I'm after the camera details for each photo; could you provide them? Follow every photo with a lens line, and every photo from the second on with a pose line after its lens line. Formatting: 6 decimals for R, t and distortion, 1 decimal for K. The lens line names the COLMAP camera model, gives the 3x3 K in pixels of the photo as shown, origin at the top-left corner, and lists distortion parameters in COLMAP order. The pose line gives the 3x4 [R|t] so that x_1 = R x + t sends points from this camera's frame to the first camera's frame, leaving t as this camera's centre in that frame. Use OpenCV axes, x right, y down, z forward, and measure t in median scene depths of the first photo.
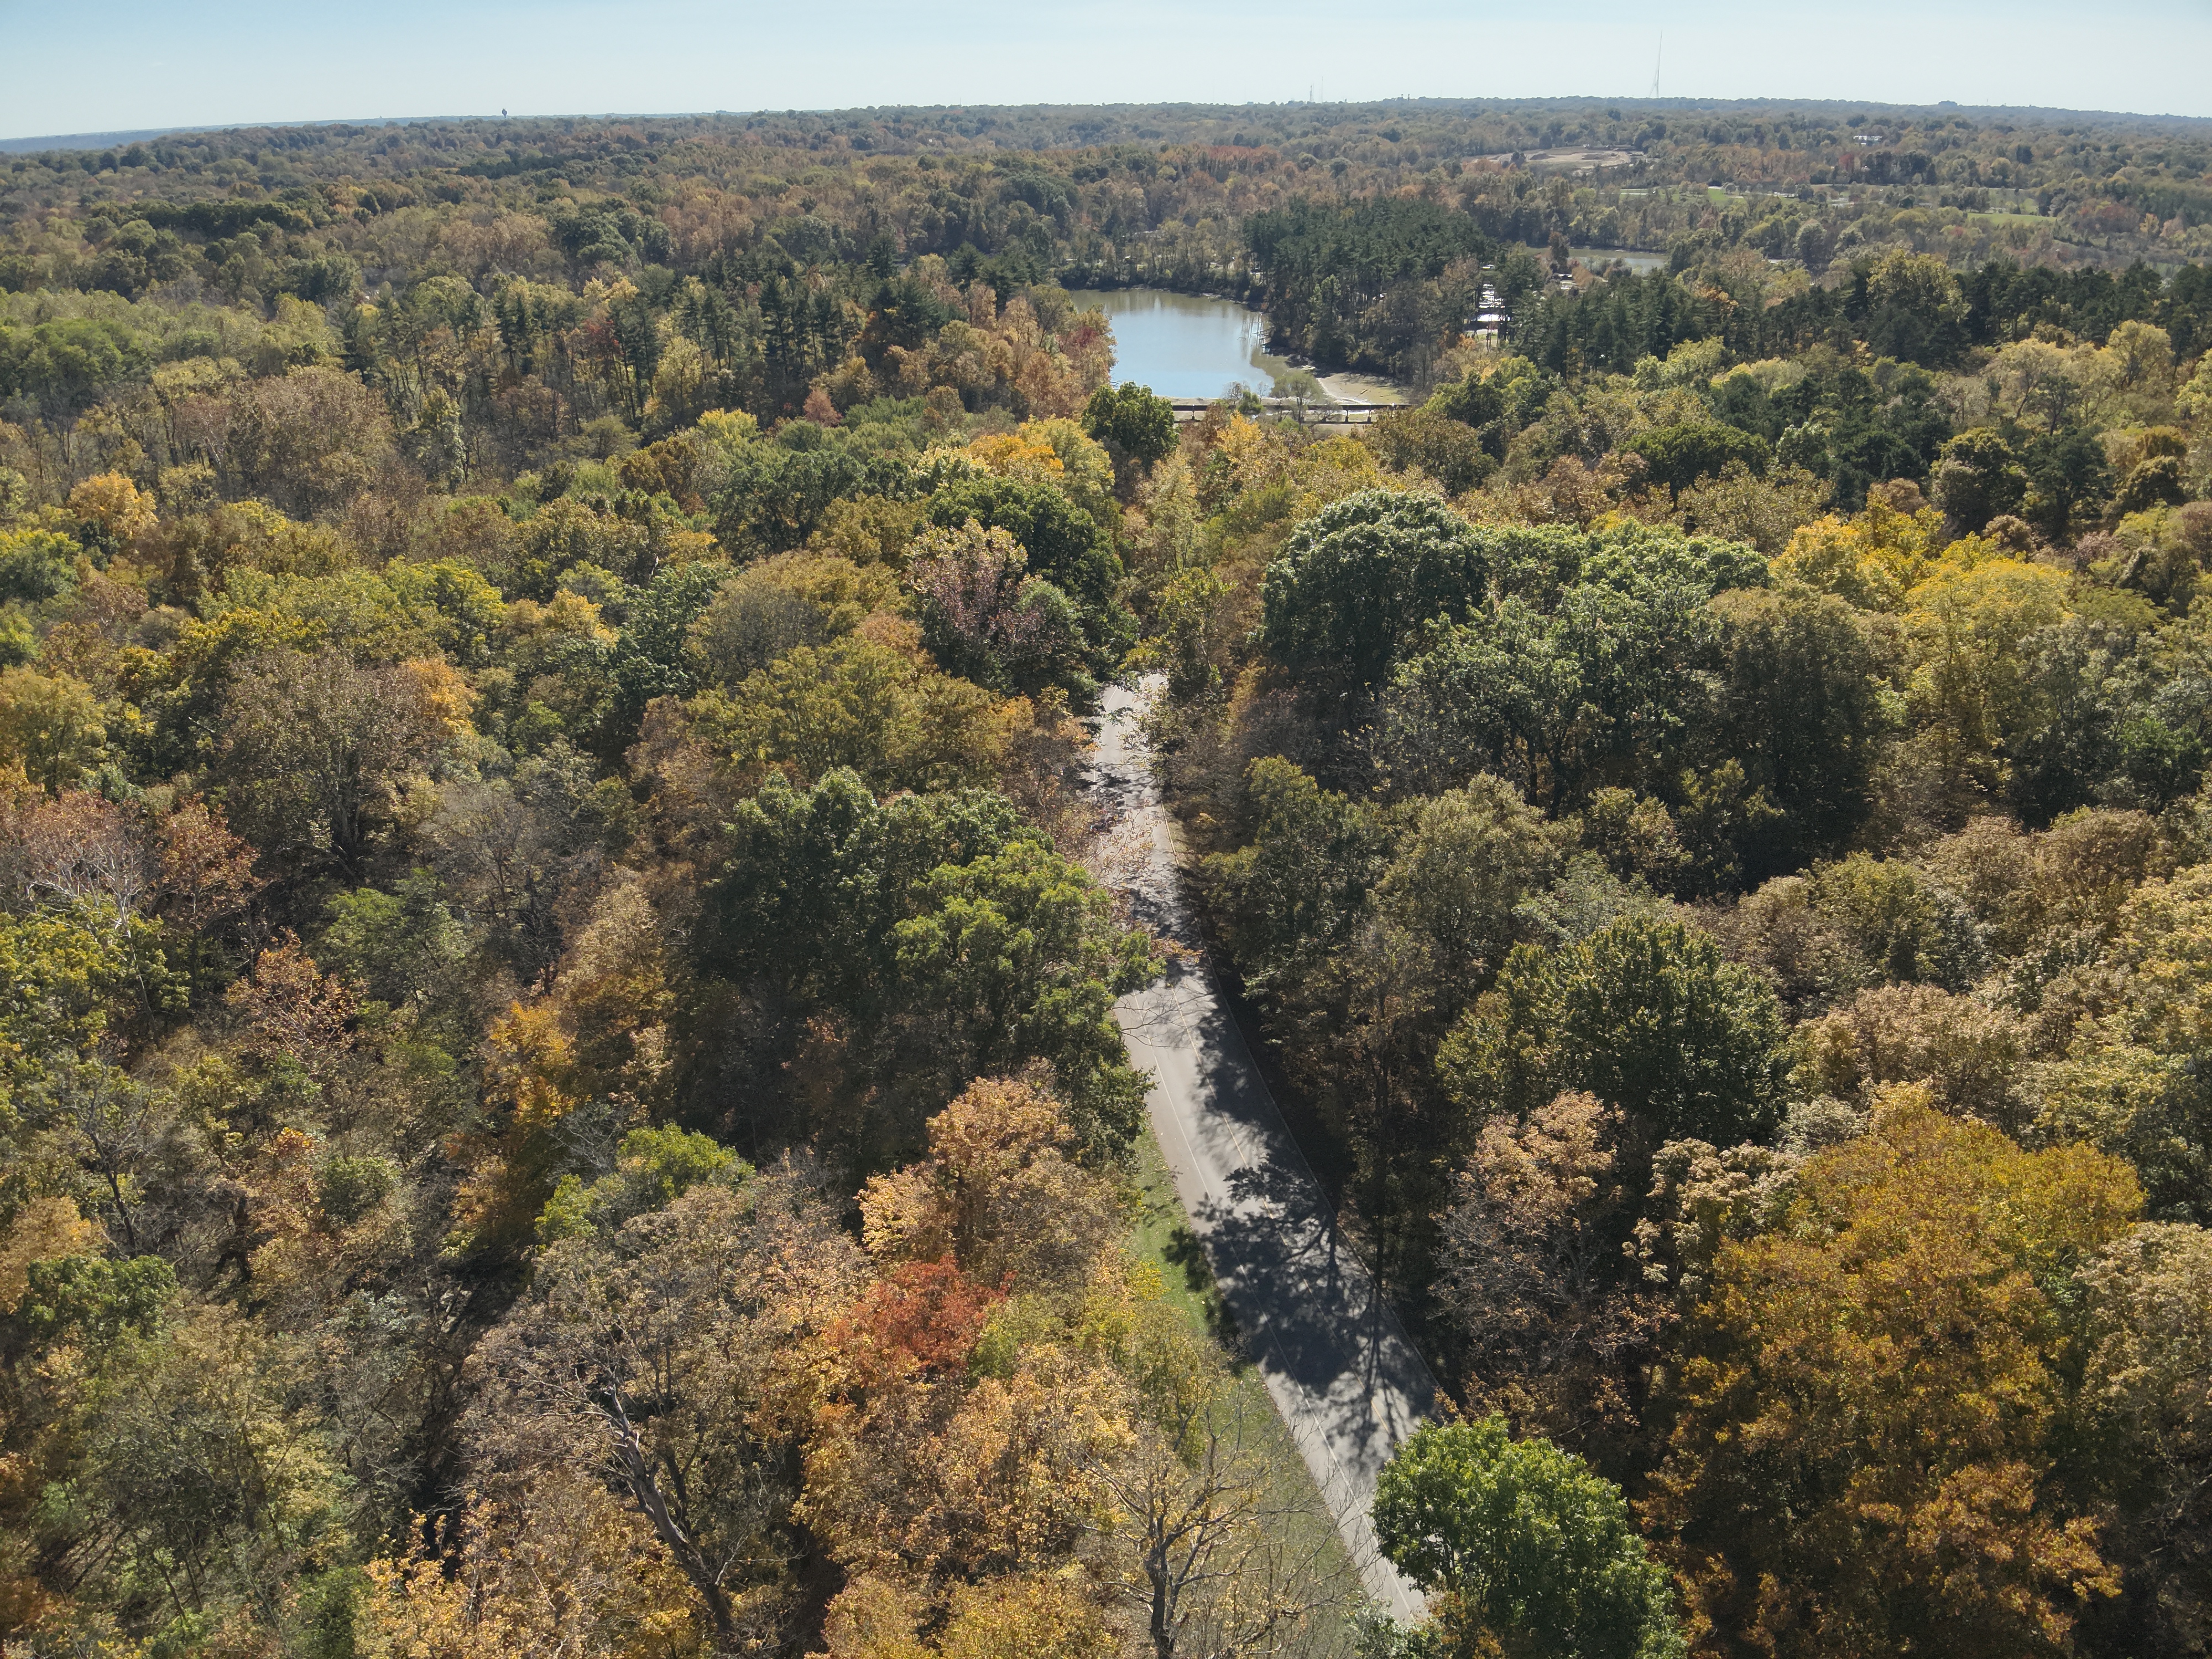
lens RADIAL K [[1626.9, 0, 1102.4], [0, 1626.9, 845.0], [0, 0, 1]] dist [0.104442, -0.201623]
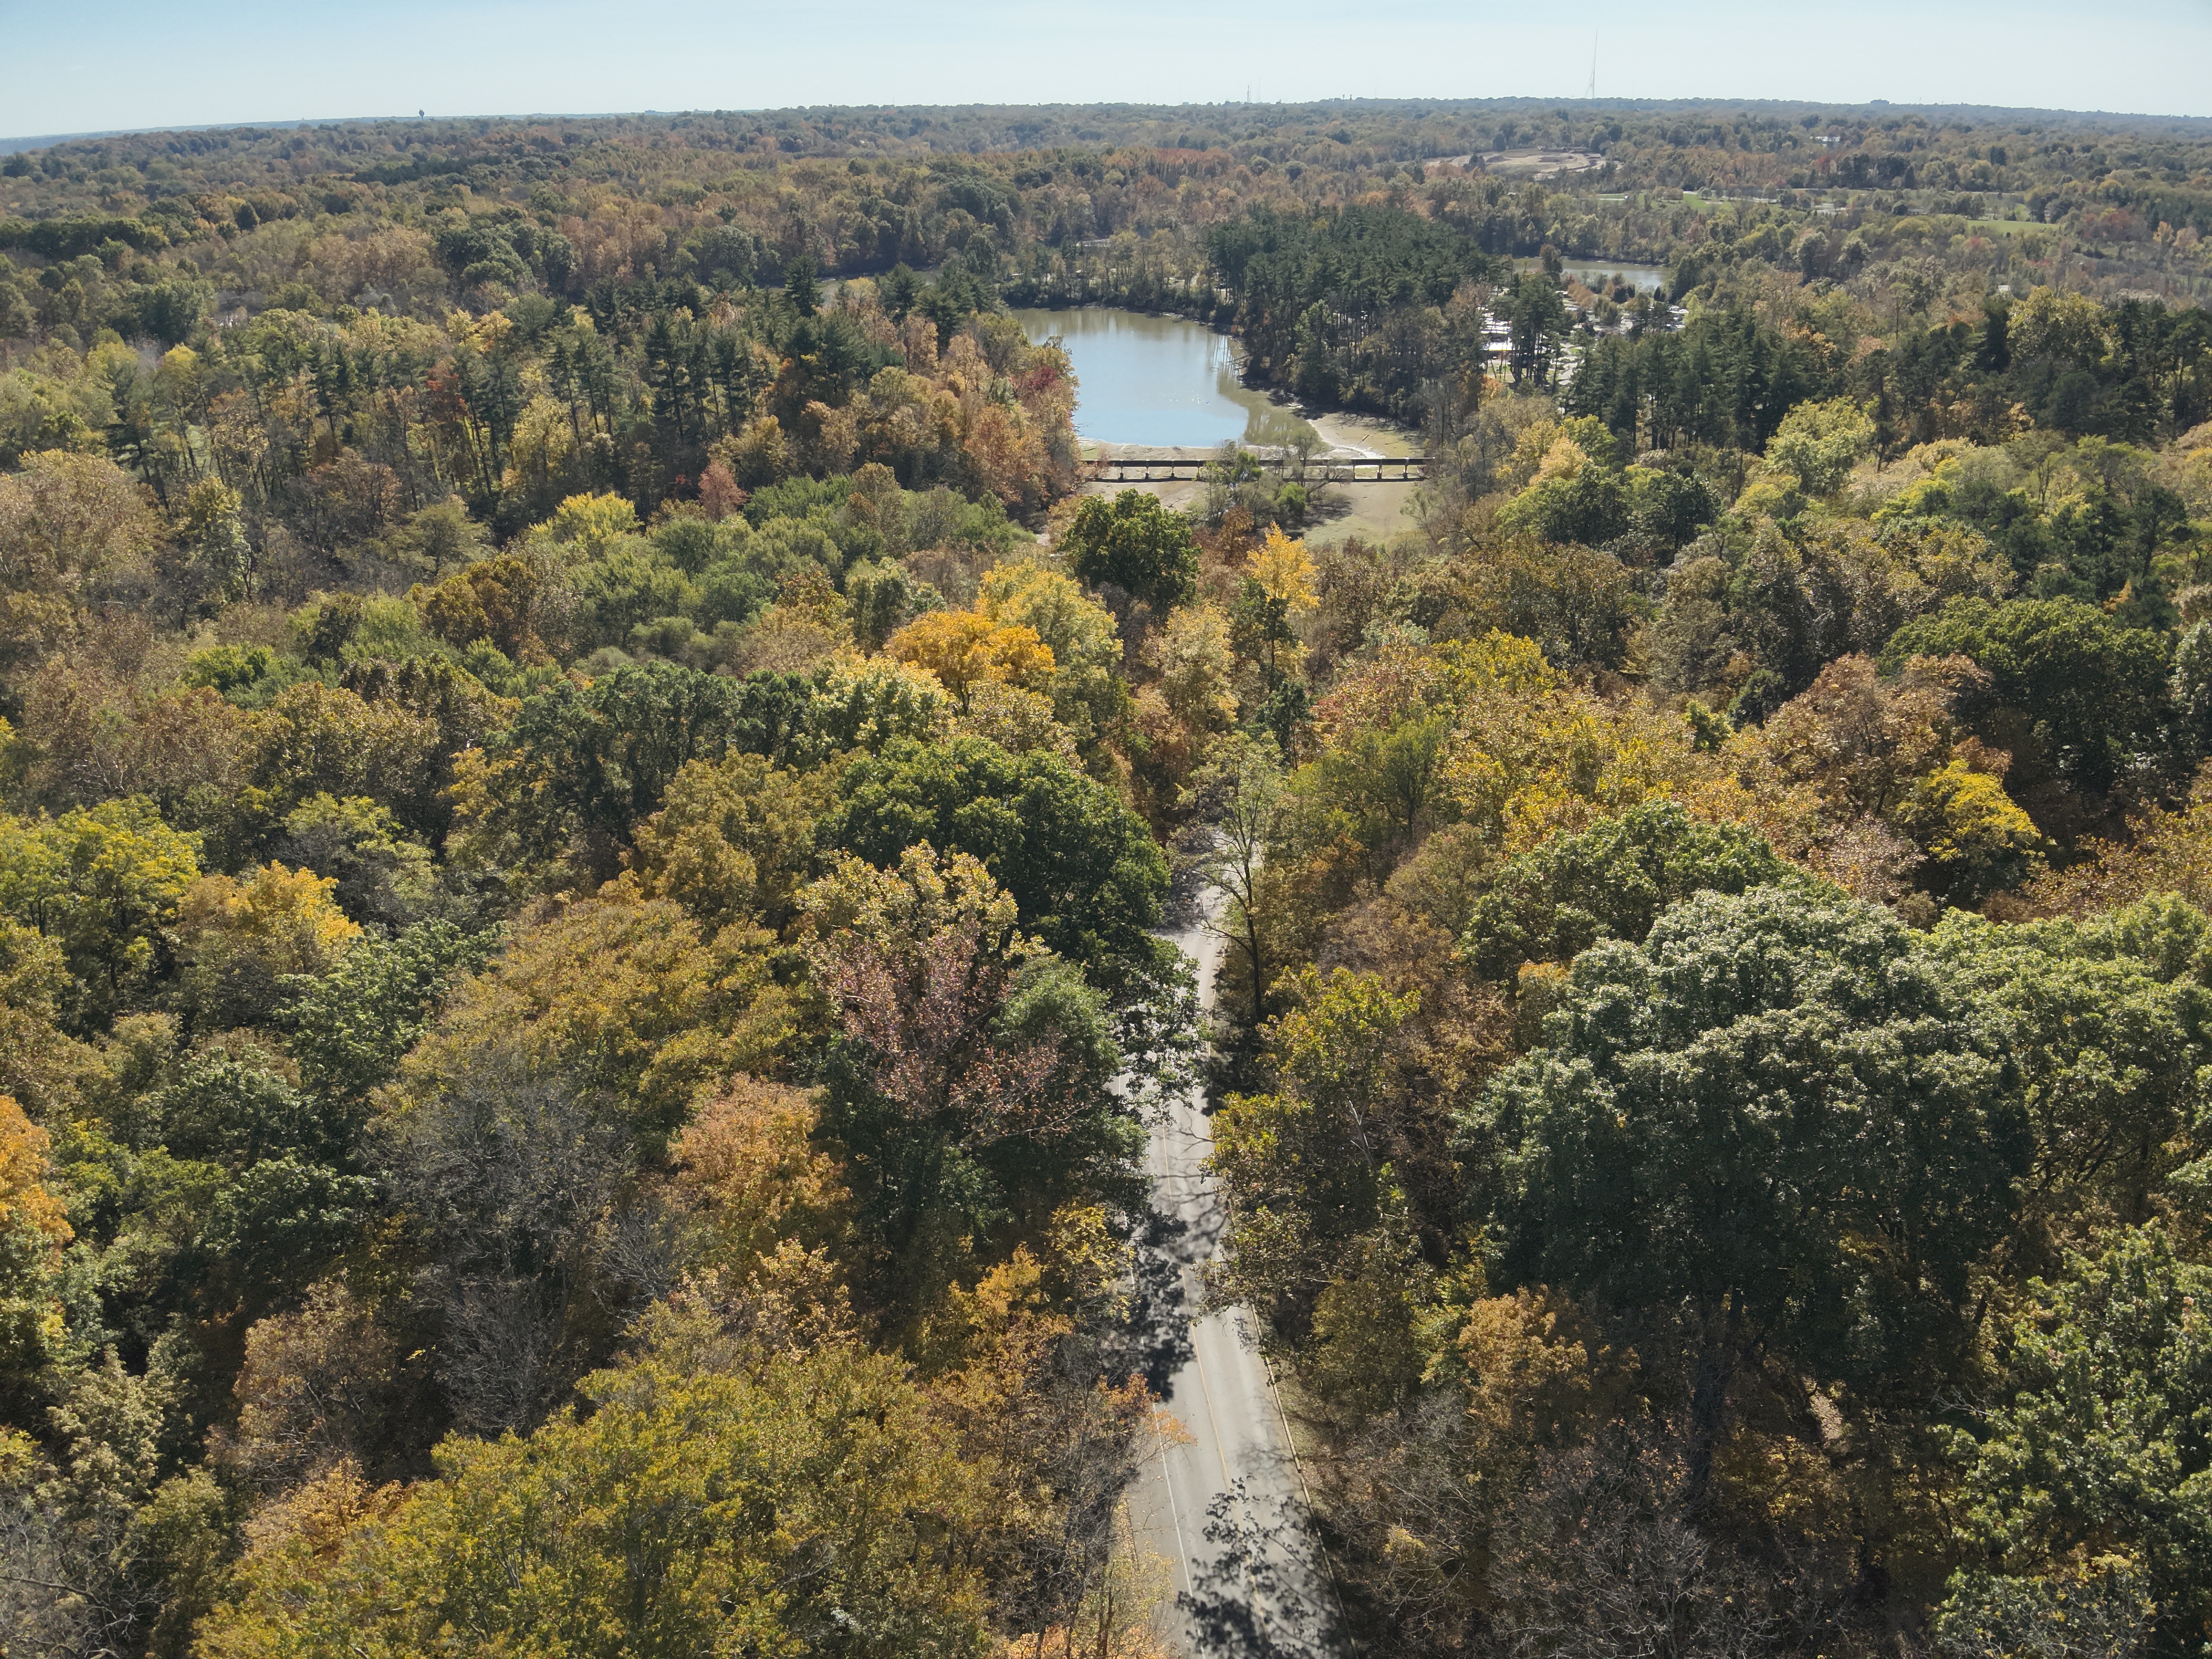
lens RADIAL K [[1626.9, 0, 1102.4], [0, 1626.9, 845.0], [0, 0, 1]] dist [0.104442, -0.201623]
pose [[0.999330, -0.014098, 0.033782, -0.012418], [0.014102, 0.999901, 0.000106, -0.069788], [-0.033780, 0.000370, 0.999429, 0.154983]]
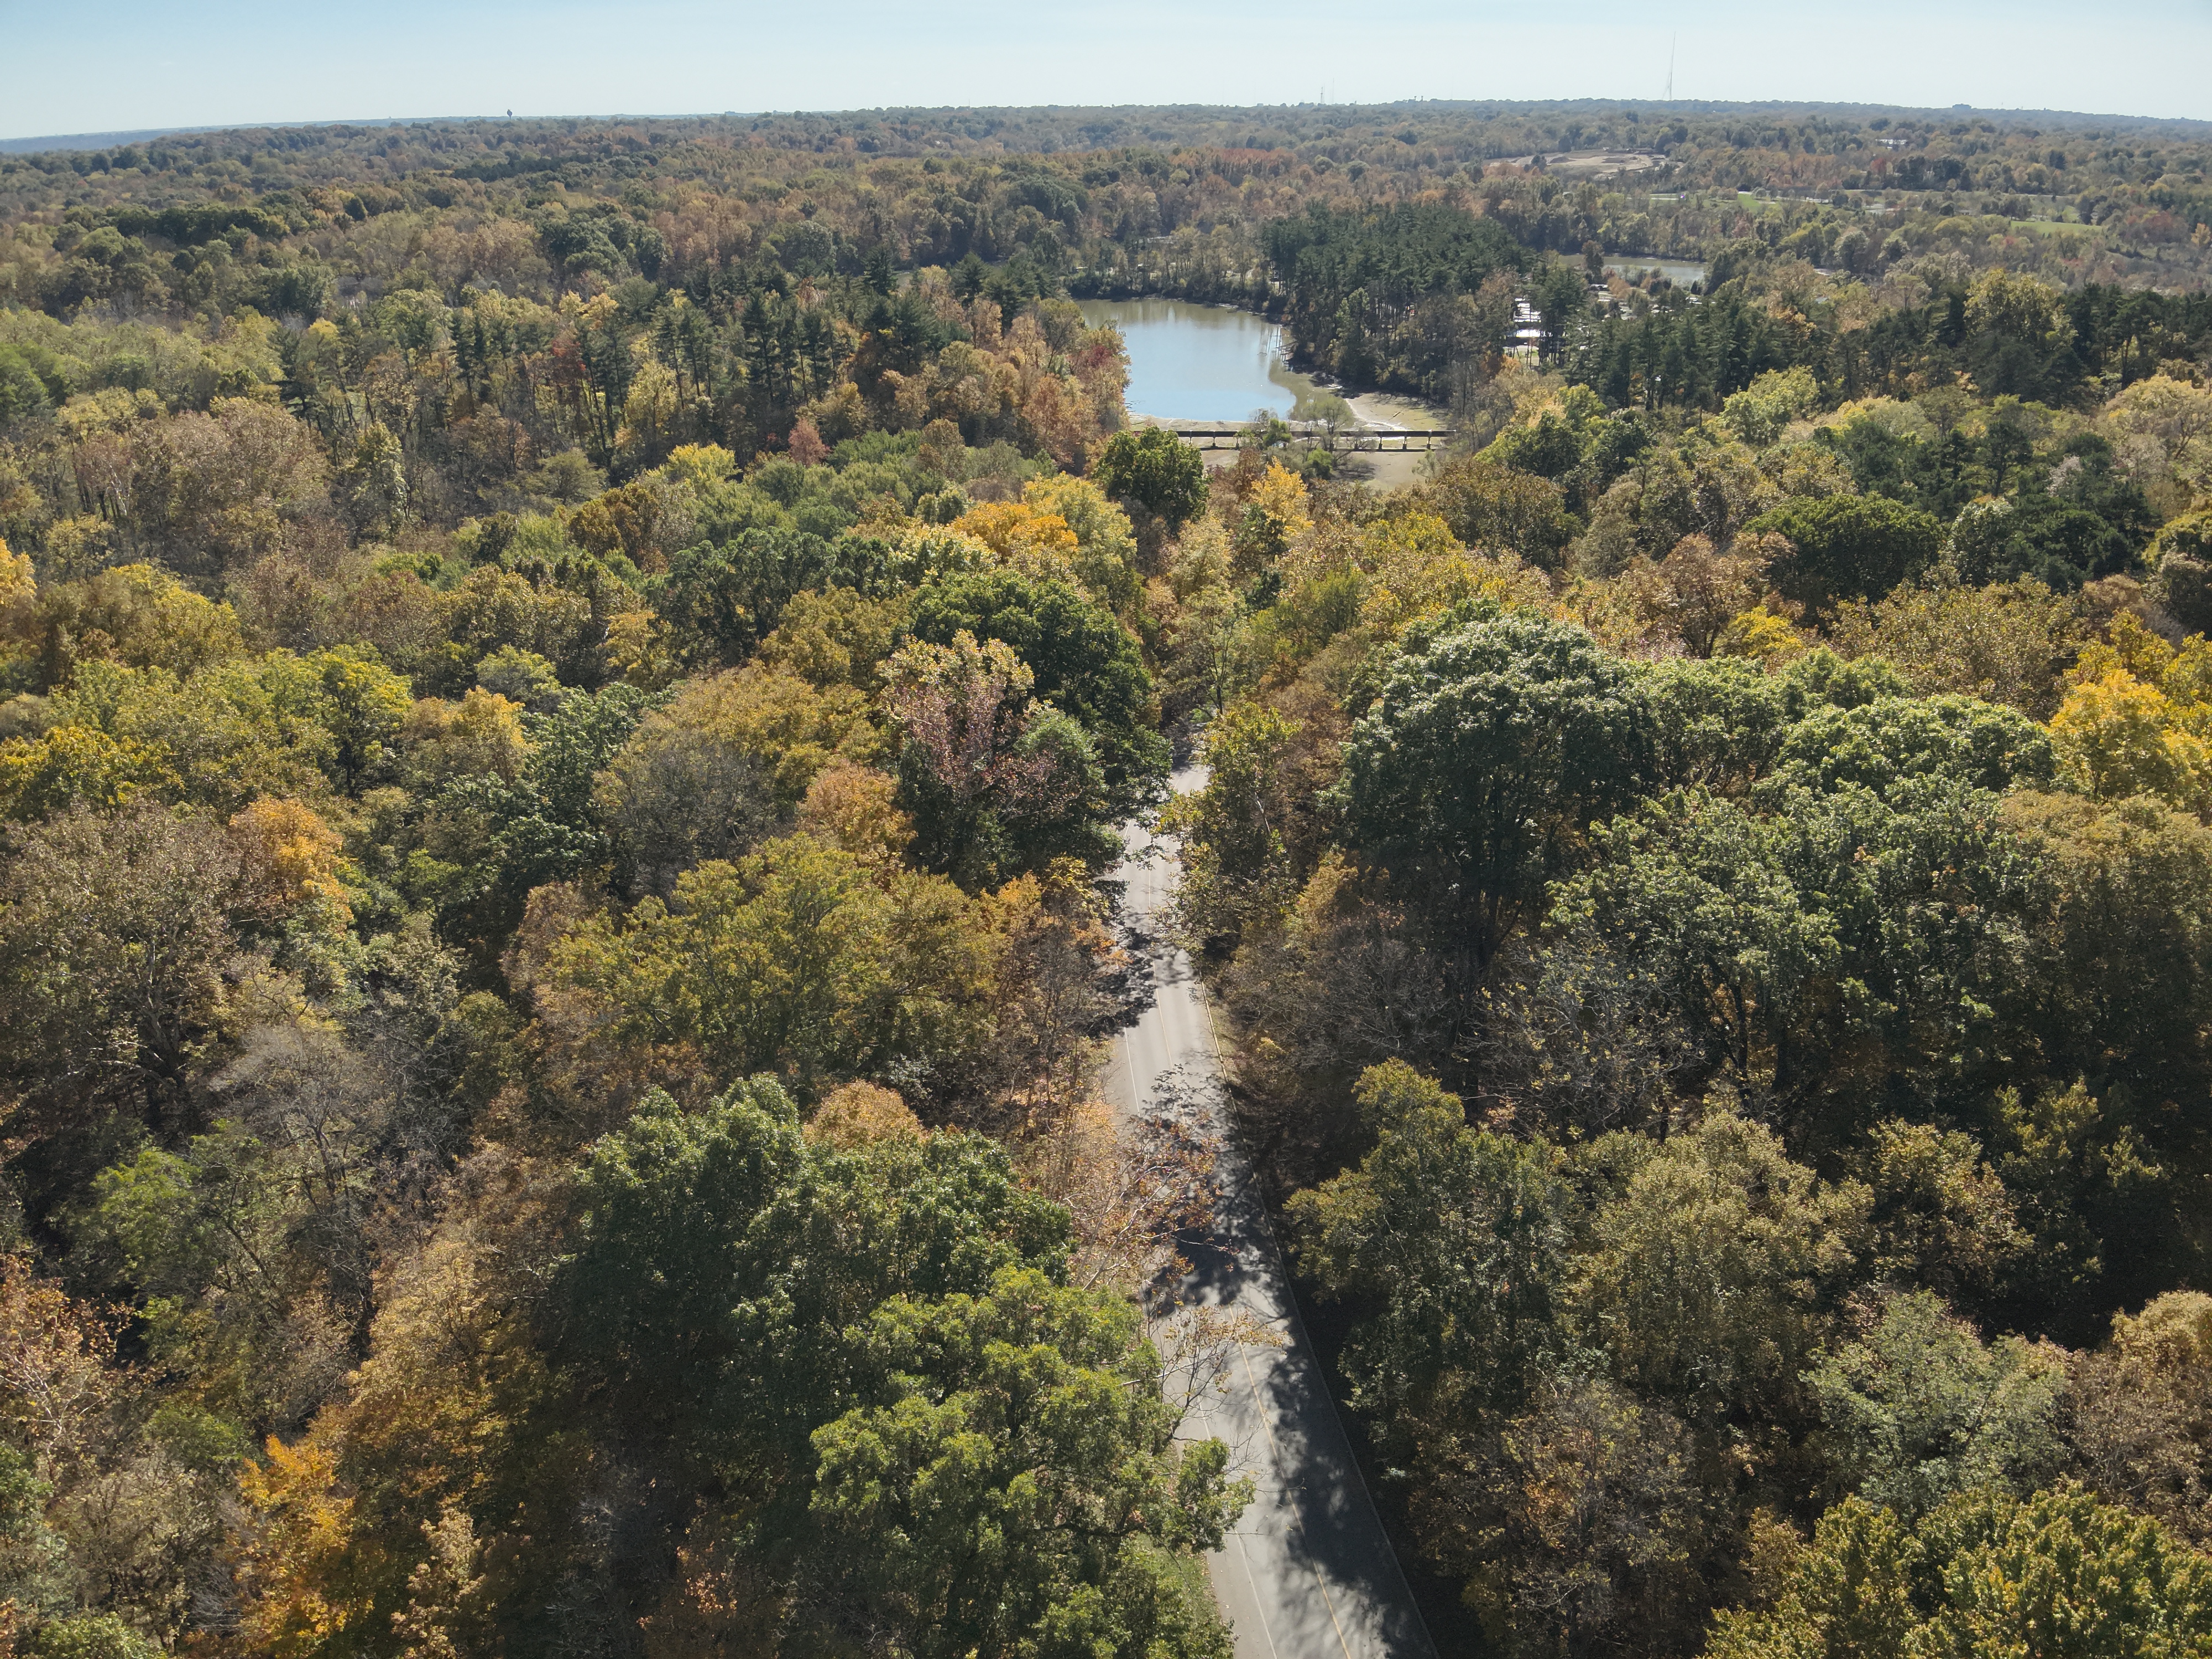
lens RADIAL K [[1626.9, 0, 1102.4], [0, 1626.9, 845.0], [0, 0, 1]] dist [0.104442, -0.201623]
pose [[0.999987, 0.003161, -0.004068, -0.003299], [-0.003164, 0.999995, -0.000741, -0.033586], [0.004066, 0.000754, 0.999991, 0.074437]]
